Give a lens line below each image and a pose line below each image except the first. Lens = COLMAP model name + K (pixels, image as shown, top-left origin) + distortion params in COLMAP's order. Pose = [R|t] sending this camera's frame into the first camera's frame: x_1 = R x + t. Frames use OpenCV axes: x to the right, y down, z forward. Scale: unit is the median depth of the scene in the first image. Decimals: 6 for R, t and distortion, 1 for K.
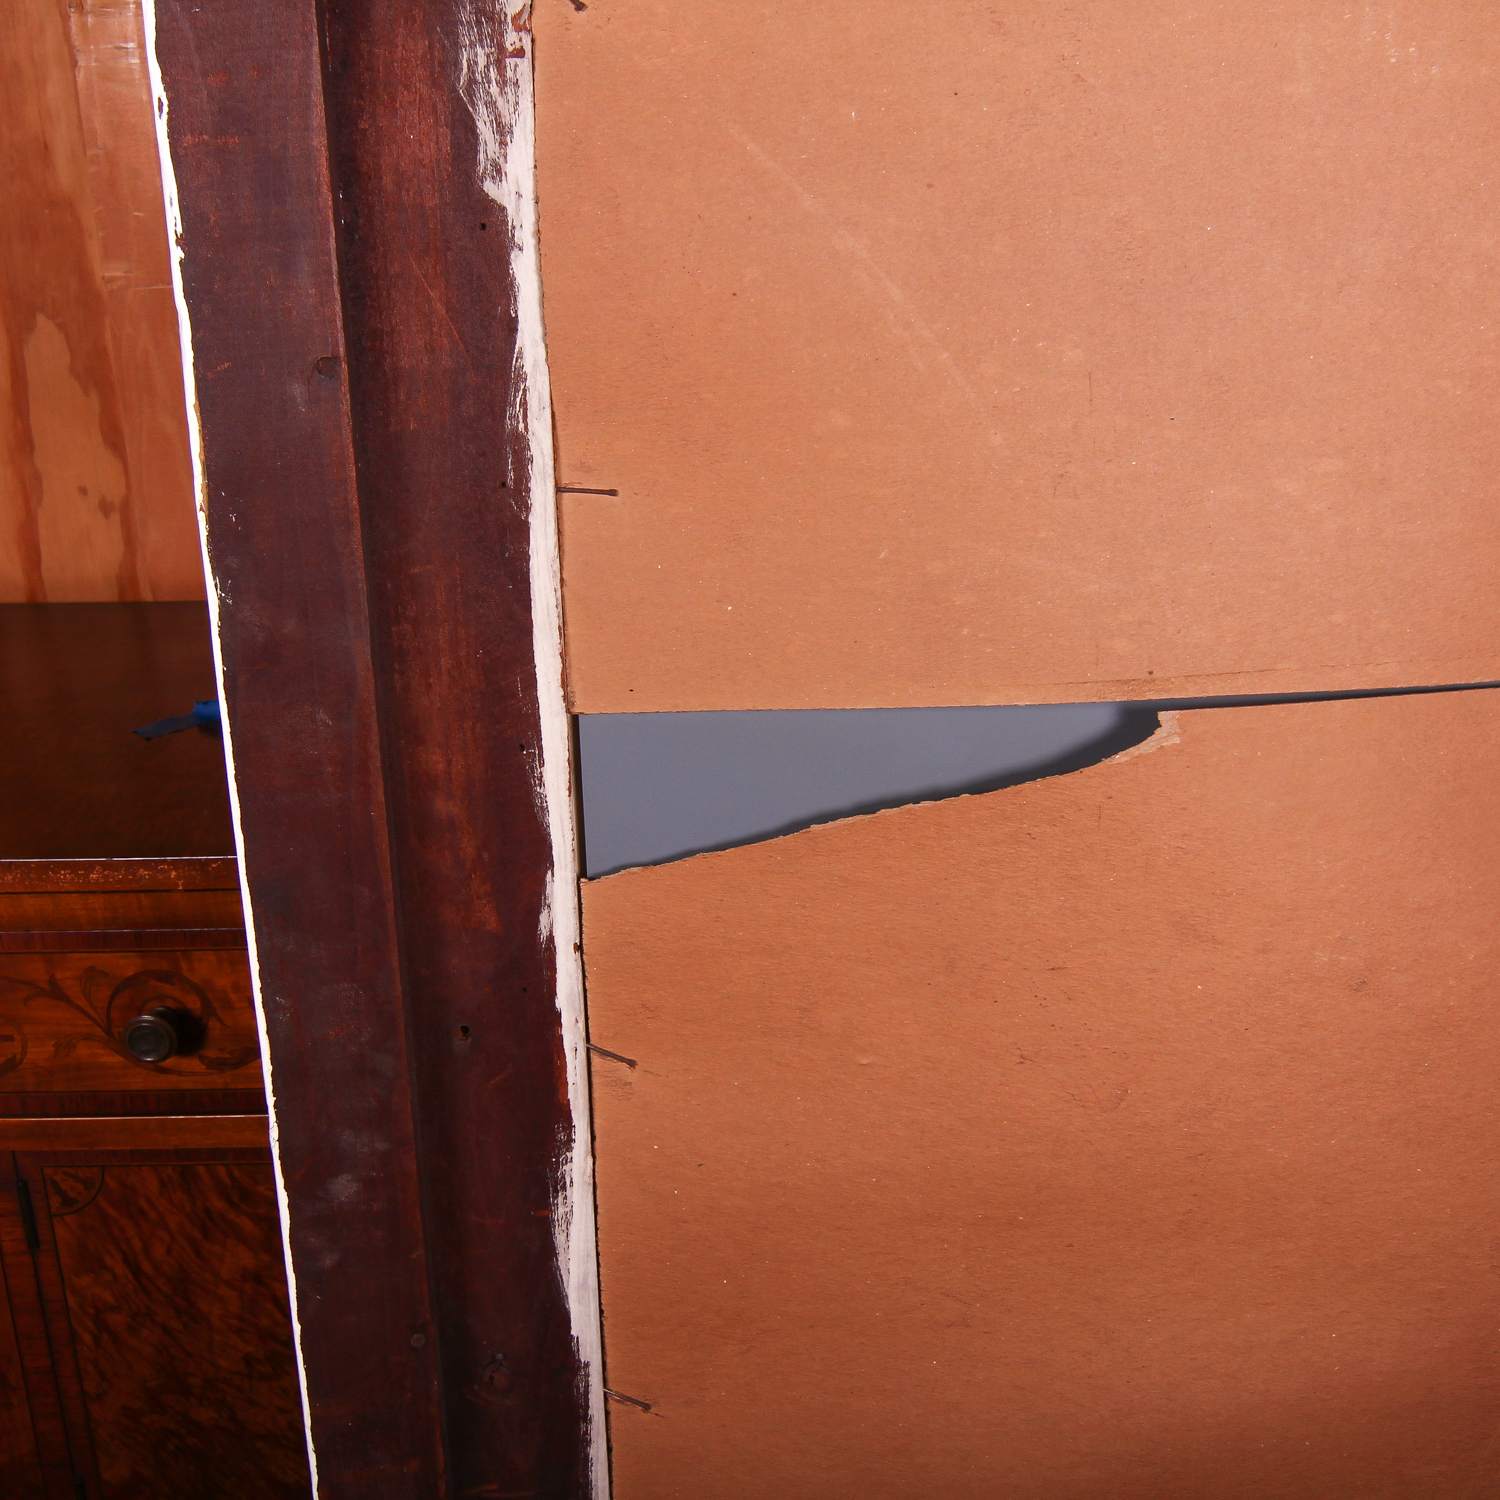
lens RADIAL K [[1510.2, 0, 777.2], [0, 1510.2, 750.0], [0, 0, 1]] dist [-0.001567, -0.016612]
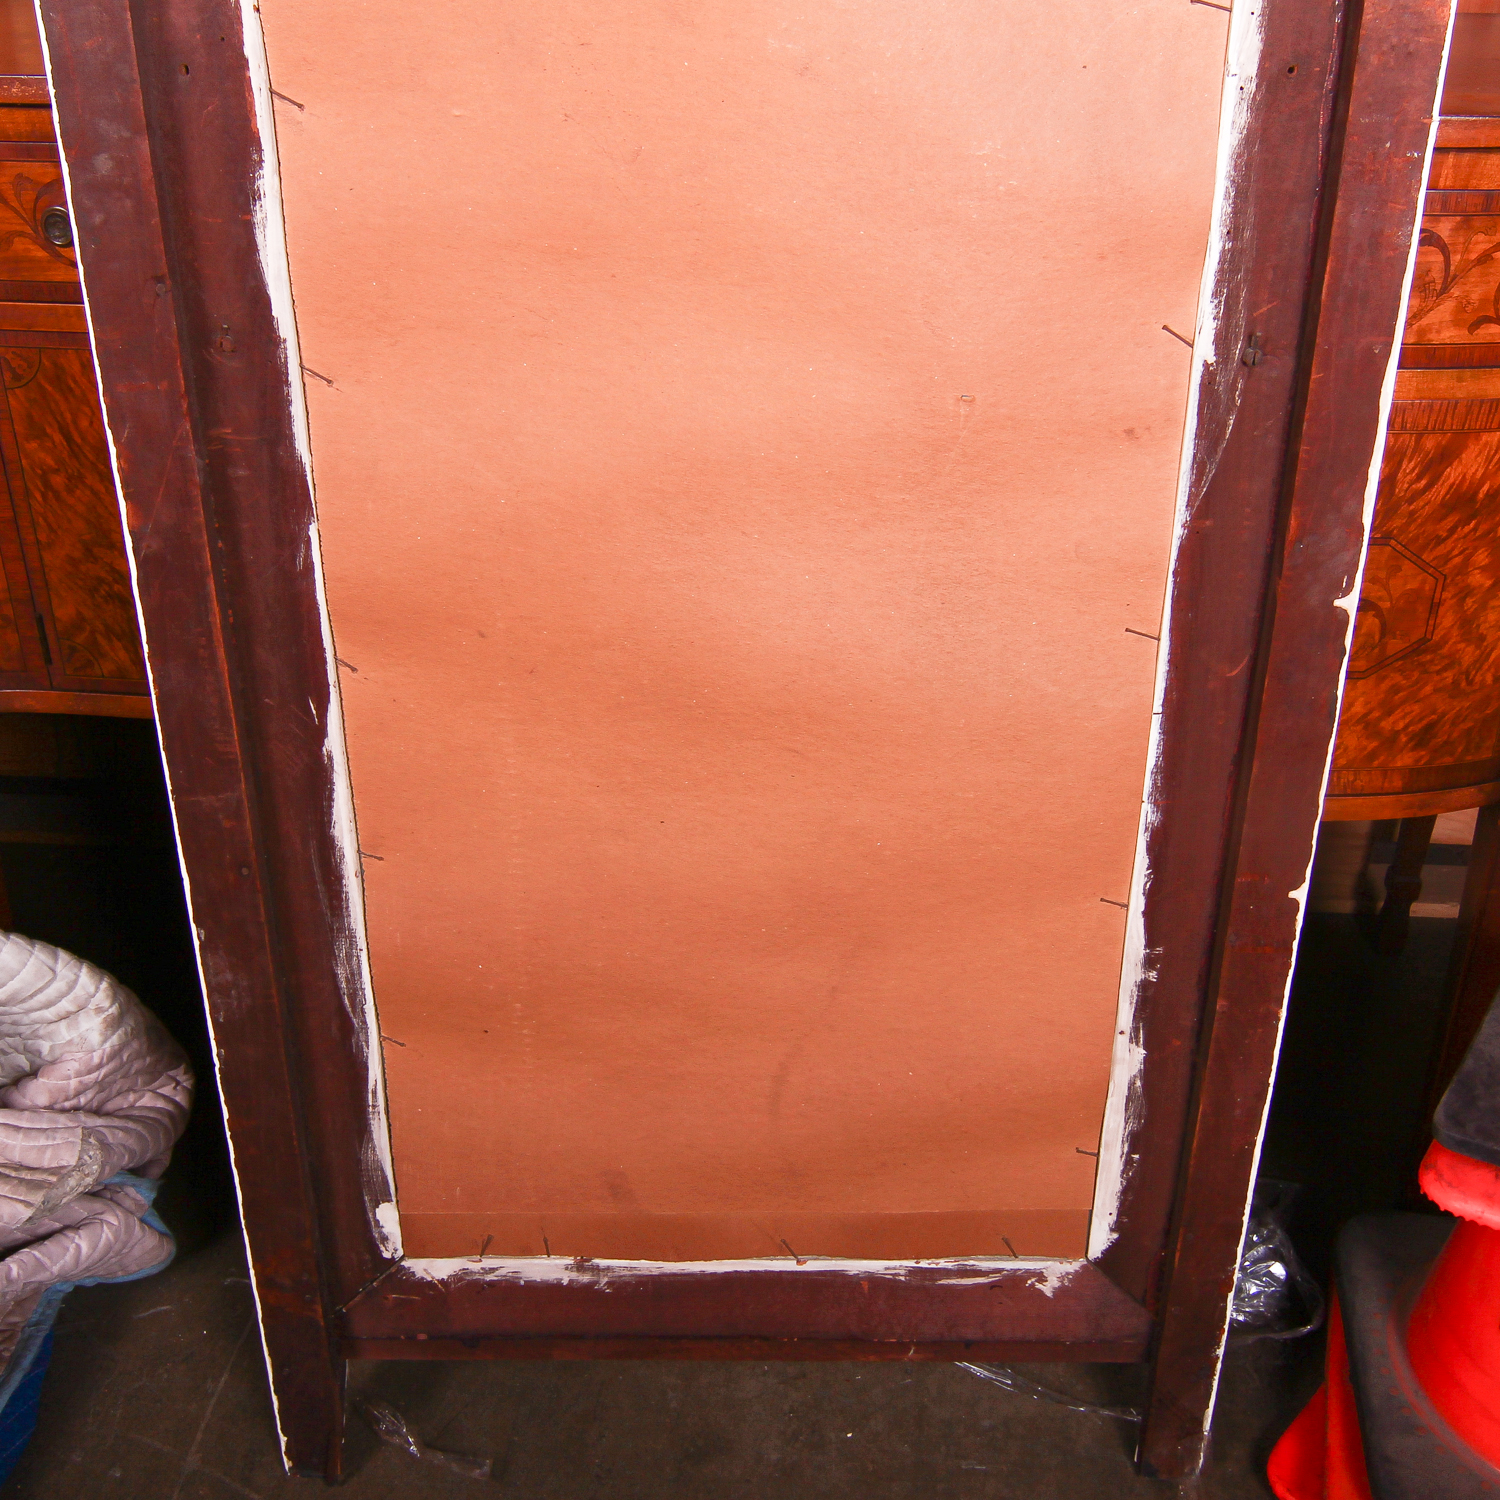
lens RADIAL K [[1608.7, 0, 771.4], [0, 1608.7, 754.1], [0, 0, 1]] dist [0.010386, -0.038695]
pose [[0.991919, 0.072920, -0.103823, 0.383910], [-0.054249, 0.983518, 0.172483, 0.361153], [0.114689, -0.165456, 0.979526, -0.396257]]
